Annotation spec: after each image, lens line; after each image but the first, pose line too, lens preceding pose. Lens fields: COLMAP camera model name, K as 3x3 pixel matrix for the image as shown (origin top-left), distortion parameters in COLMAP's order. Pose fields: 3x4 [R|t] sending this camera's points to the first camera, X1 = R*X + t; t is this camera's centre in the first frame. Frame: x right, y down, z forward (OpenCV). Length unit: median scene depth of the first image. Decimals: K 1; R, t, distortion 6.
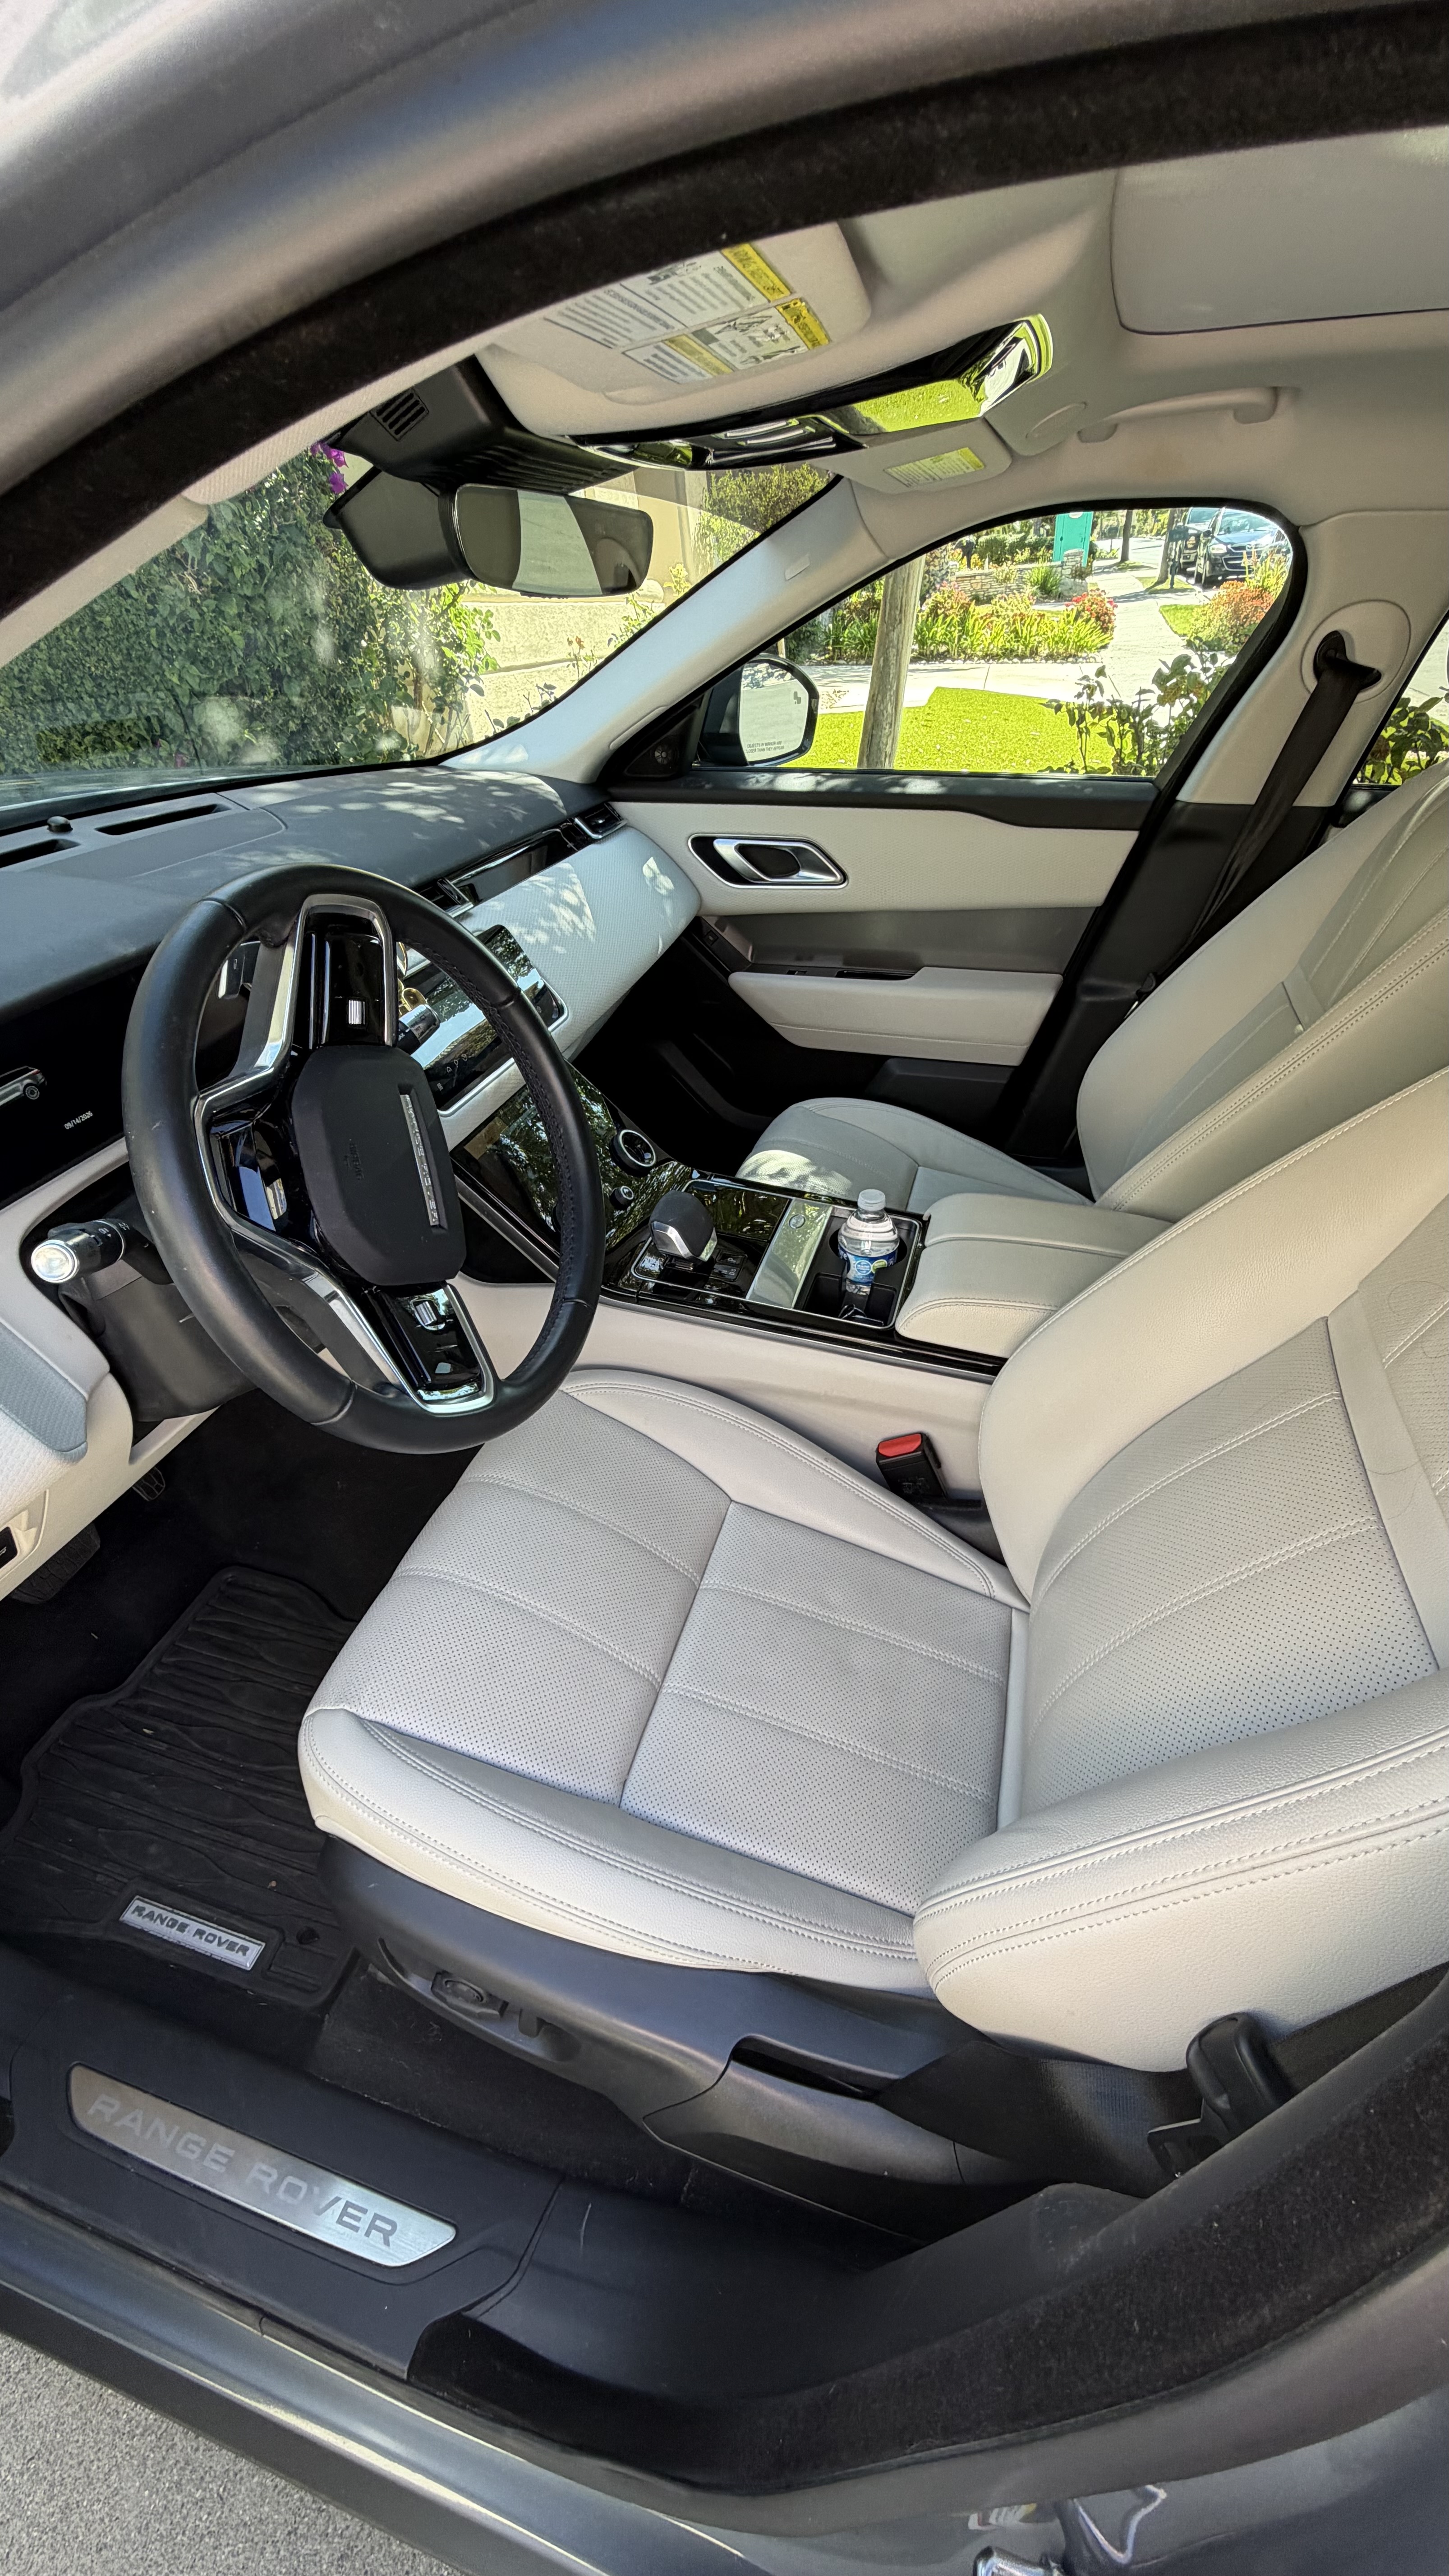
lens RADIAL K [[1050.4, 0, 720.6], [0, 1050.4, 1298.2], [0, 0, 1]] dist [0.000363, -0.000360]
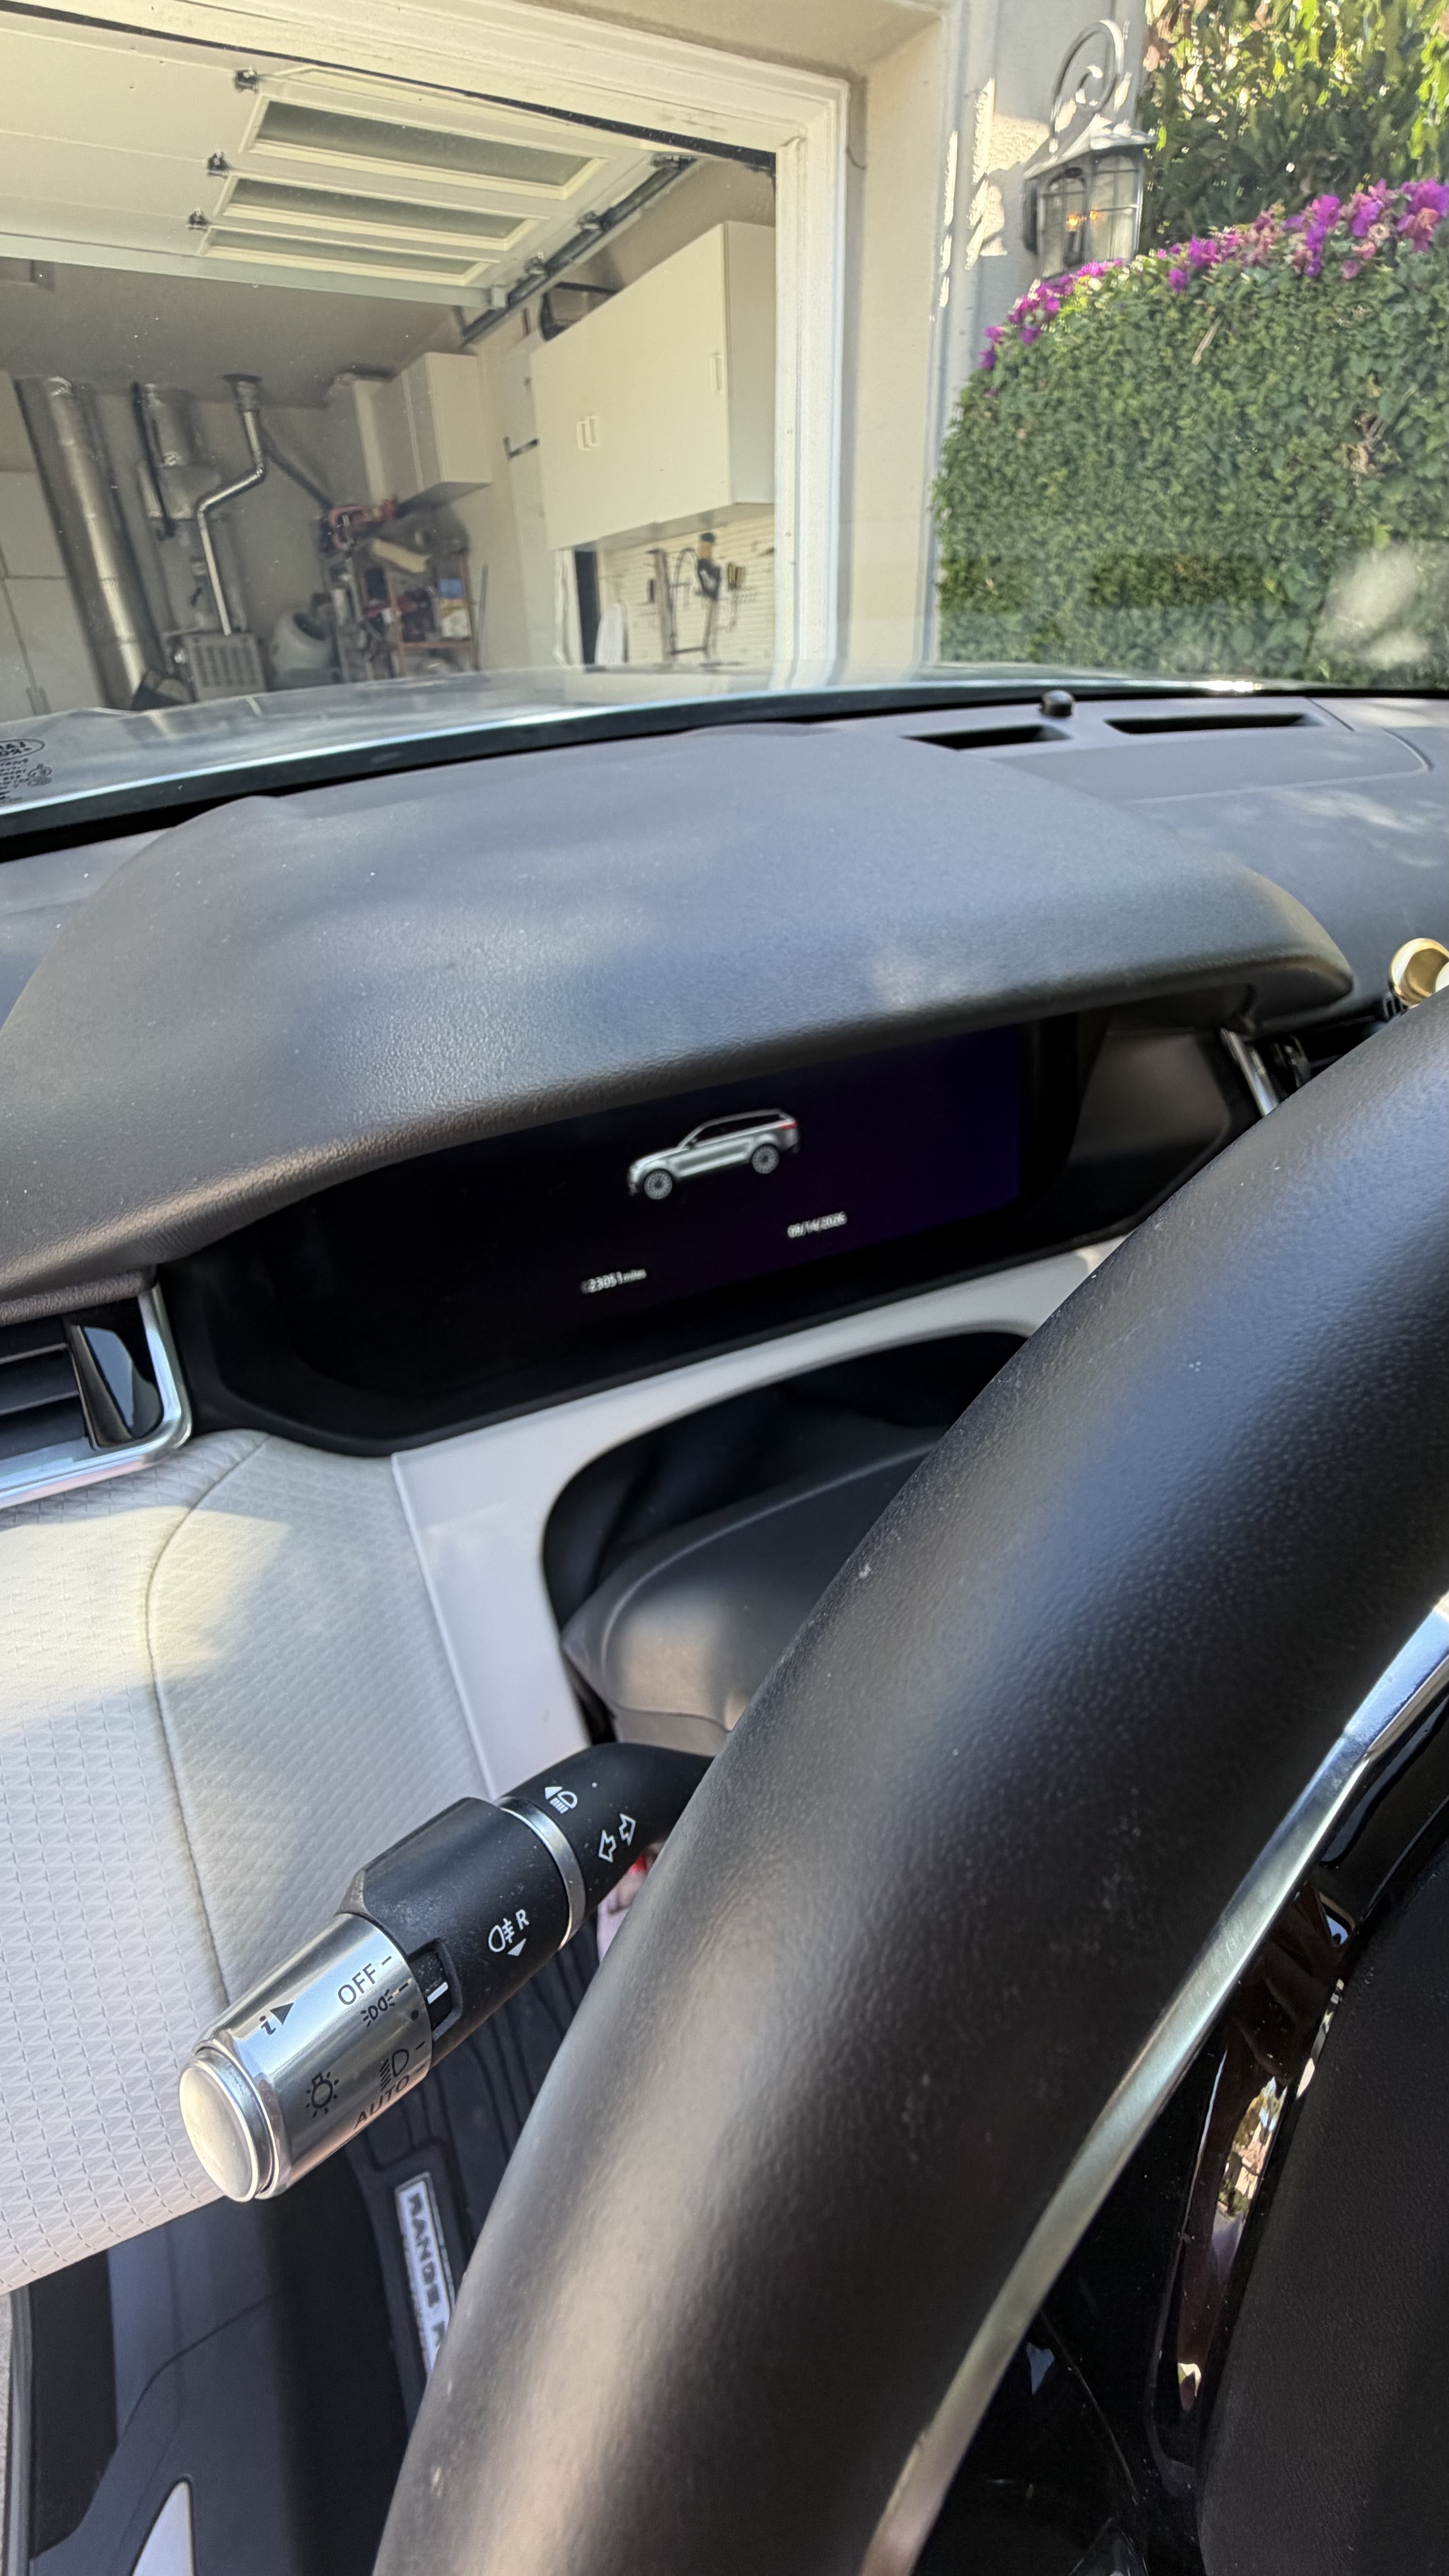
lens RADIAL K [[1050.4, 0, 720.6], [0, 1050.4, 1298.2], [0, 0, 1]] dist [0.000363, -0.000360]
pose [[0.687665, 0.446514, -0.572487, -0.112527], [-0.429968, 0.885833, 0.174436, -0.071841], [0.585016, 0.126198, 0.801143, 0.190939]]
